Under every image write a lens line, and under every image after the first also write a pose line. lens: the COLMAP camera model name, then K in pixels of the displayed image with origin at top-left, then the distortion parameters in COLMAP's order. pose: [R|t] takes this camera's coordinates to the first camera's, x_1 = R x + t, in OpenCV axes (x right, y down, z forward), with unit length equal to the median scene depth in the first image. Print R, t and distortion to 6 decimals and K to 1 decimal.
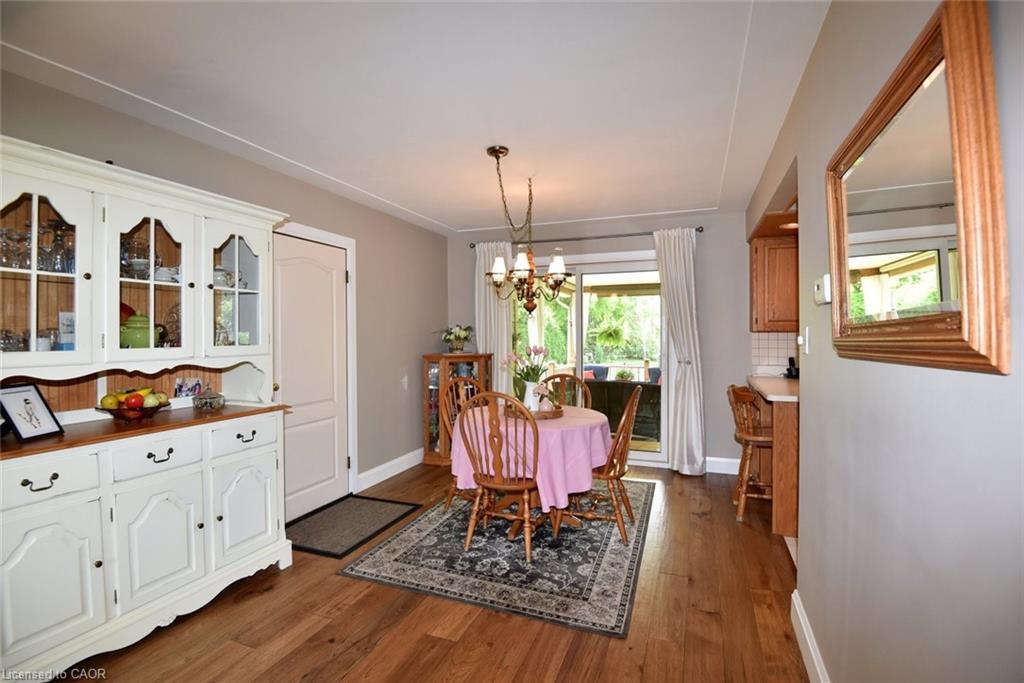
lens RADIAL K [[476.7, 0, 512.0], [0, 476.7, 341.5], [0, 0, 1]] dist [-0.001437, -0.025931]
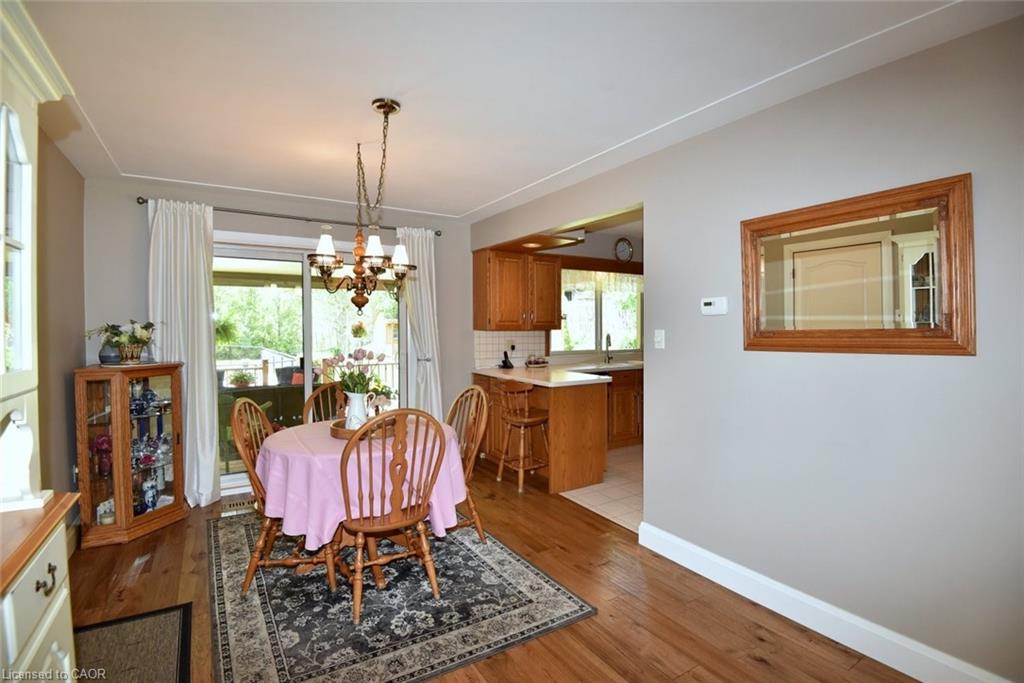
lens RADIAL K [[478.7, 0, 513.6], [0, 478.7, 338.3], [0, 0, 1]] dist [-0.001266, -0.031118]
pose [[0.602053, -0.015036, 0.798315, -0.558750], [0.012509, 0.999878, 0.009399, -0.016678], [-0.798358, 0.004328, 0.602167, 0.359036]]
